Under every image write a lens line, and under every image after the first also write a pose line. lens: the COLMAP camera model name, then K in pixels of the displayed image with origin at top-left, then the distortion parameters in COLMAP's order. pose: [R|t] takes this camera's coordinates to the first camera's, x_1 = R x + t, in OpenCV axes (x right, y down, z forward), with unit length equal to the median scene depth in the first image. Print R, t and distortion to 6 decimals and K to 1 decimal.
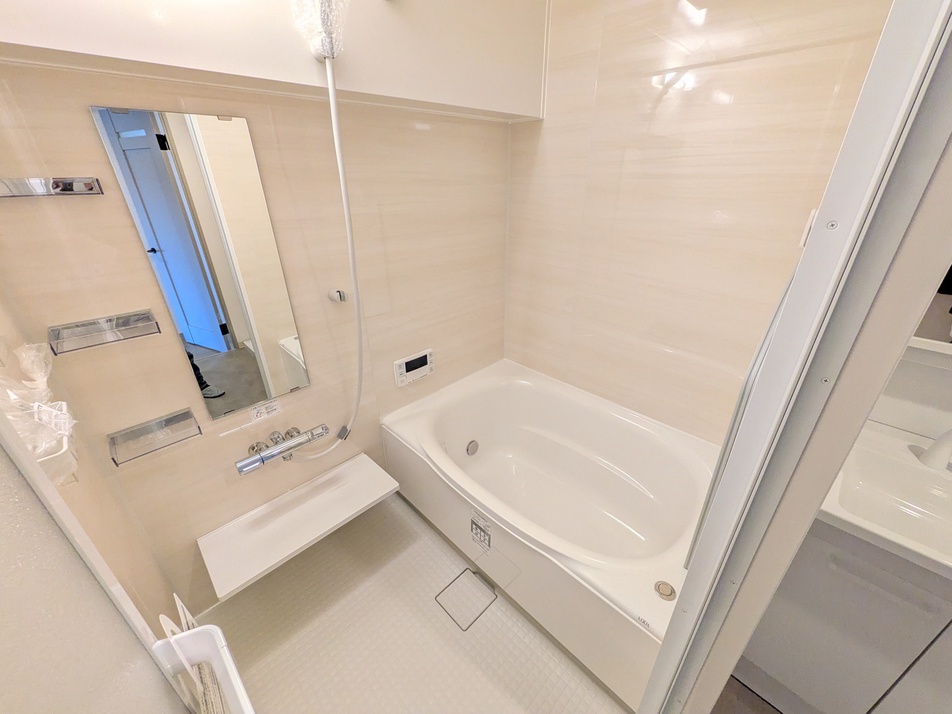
lens RADIAL K [[377.8, 0, 477.1], [0, 377.8, 354.5], [0, 0, 1]] dist [-0.003860, -0.000205]
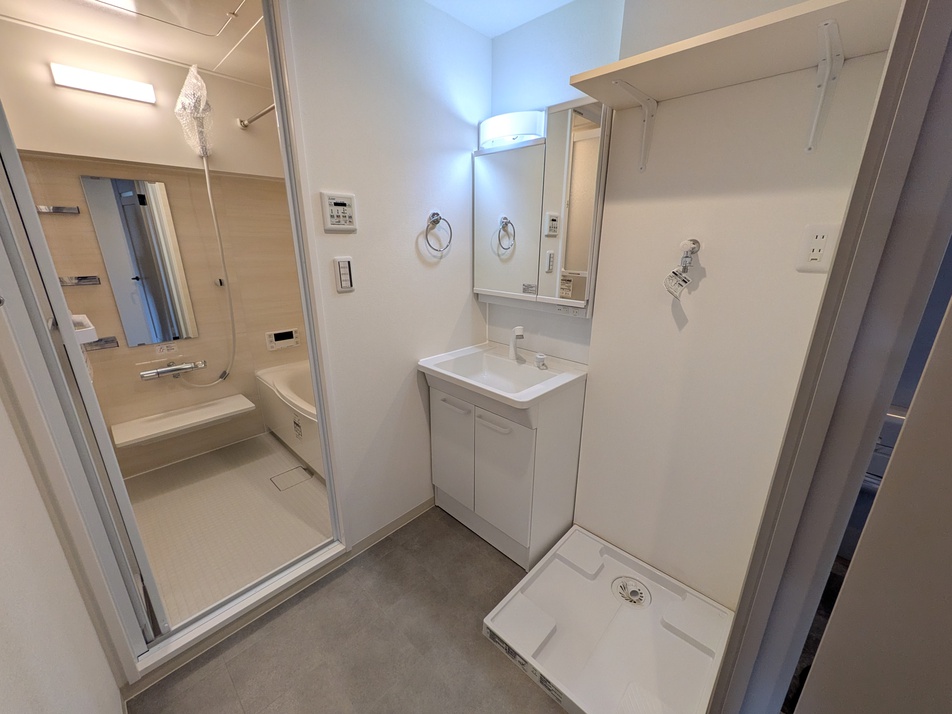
lens RADIAL K [[377.8, 0, 476.6], [0, 377.8, 357.3], [0, 0, 1]] dist [-0.003860, -0.000205]
pose [[0.999638, 0.003623, 0.026645, 0.625106], [0.000140, 0.990166, -0.139896, 0.349883], [-0.026889, 0.139849, 0.989808, -0.546577]]
